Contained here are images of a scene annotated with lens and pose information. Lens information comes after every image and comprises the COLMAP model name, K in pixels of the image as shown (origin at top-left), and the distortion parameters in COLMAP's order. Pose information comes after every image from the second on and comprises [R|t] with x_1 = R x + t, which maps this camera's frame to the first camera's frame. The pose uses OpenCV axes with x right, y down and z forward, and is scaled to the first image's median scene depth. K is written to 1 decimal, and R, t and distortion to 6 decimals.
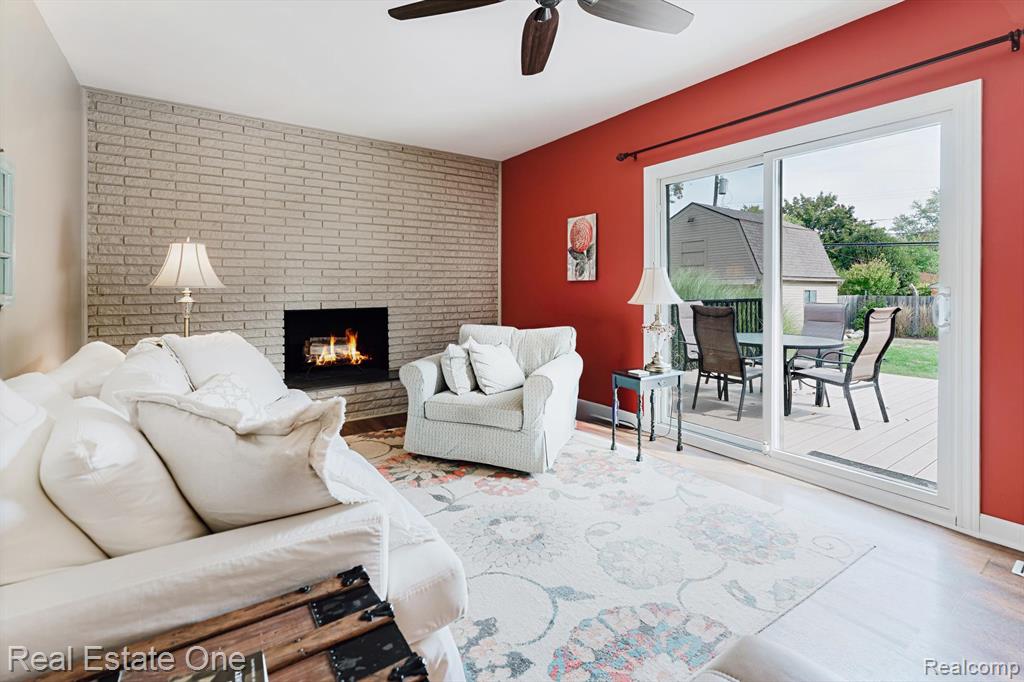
lens RADIAL K [[464.5, 0, 517.1], [0, 464.5, 289.4], [0, 0, 1]] dist [-0.000161, 0.000773]
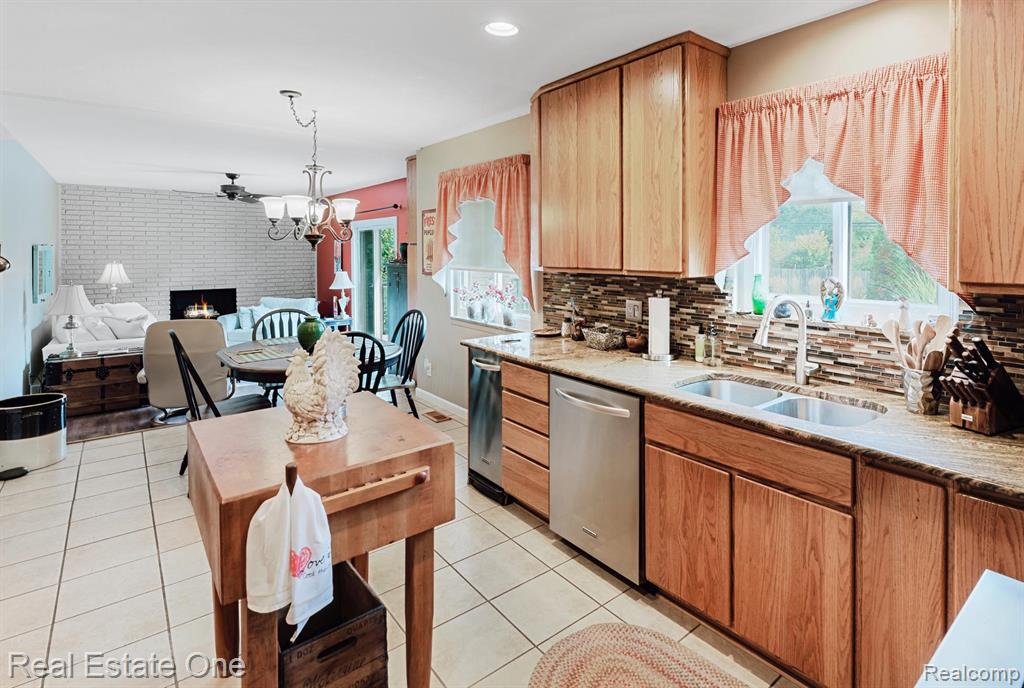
lens RADIAL K [[541.3, 0, 554.2], [0, 541.3, 257.3], [0, 0, 1]] dist [0.021899, -0.002296]
pose [[0.997969, -0.000303, 0.063699, 0.857844], [-0.000098, 0.999980, 0.006303, -0.099013], [-0.063700, -0.006296, 0.997949, -1.227559]]
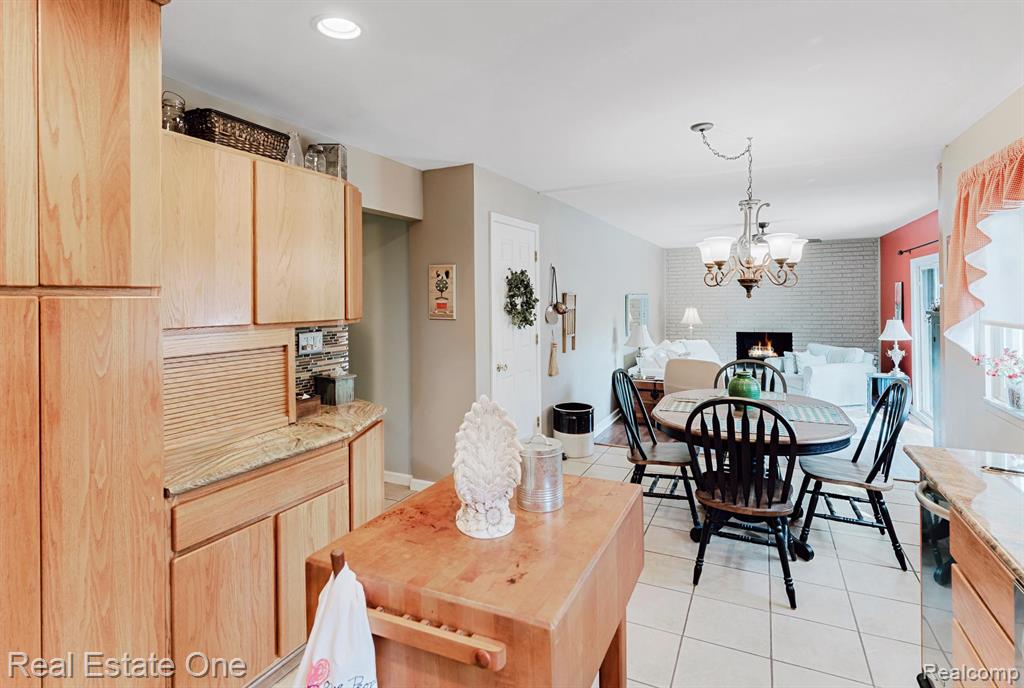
lens RADIAL K [[497.2, 0, 520.3], [0, 497.2, 302.2], [0, 0, 1]] dist [0.003463, 0.000190]
pose [[0.491002, -0.001536, -0.871157, 0.977911], [0.007356, 0.999970, 0.002383, -0.101196], [0.871128, -0.007578, 0.490998, -0.963783]]
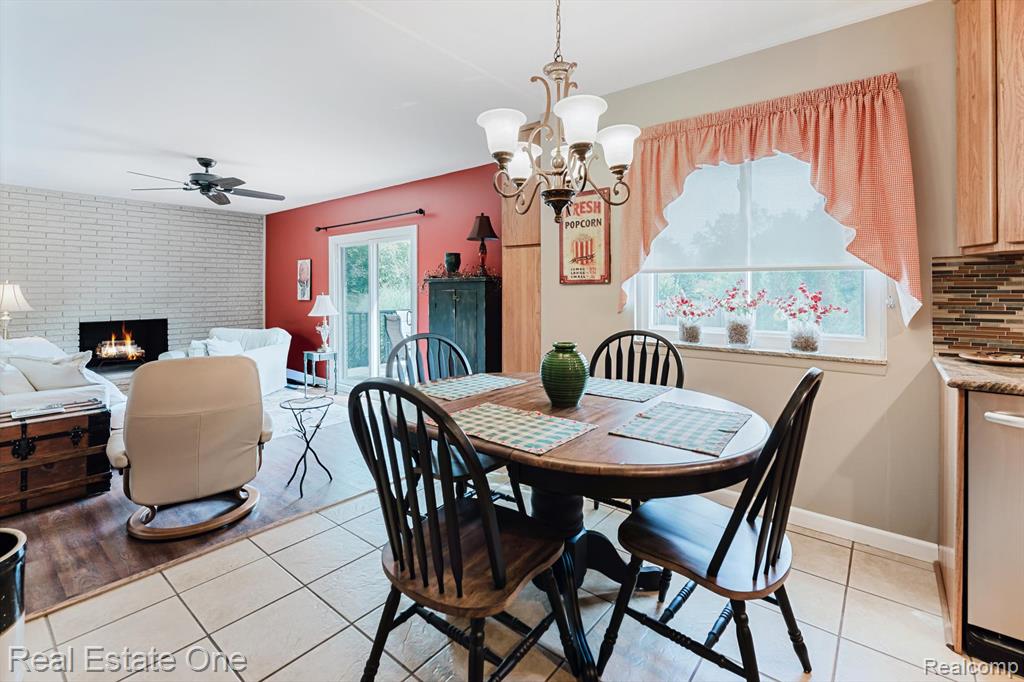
lens RADIAL K [[464.5, 0, 509.8], [0, 464.5, 285.9], [0, 0, 1]] dist [-0.000161, 0.000773]
pose [[0.964201, 0.000926, 0.265172, 0.391356], [0.002621, 0.999912, -0.013023, -0.044225], [-0.265161, 0.013252, 0.964113, -0.722375]]
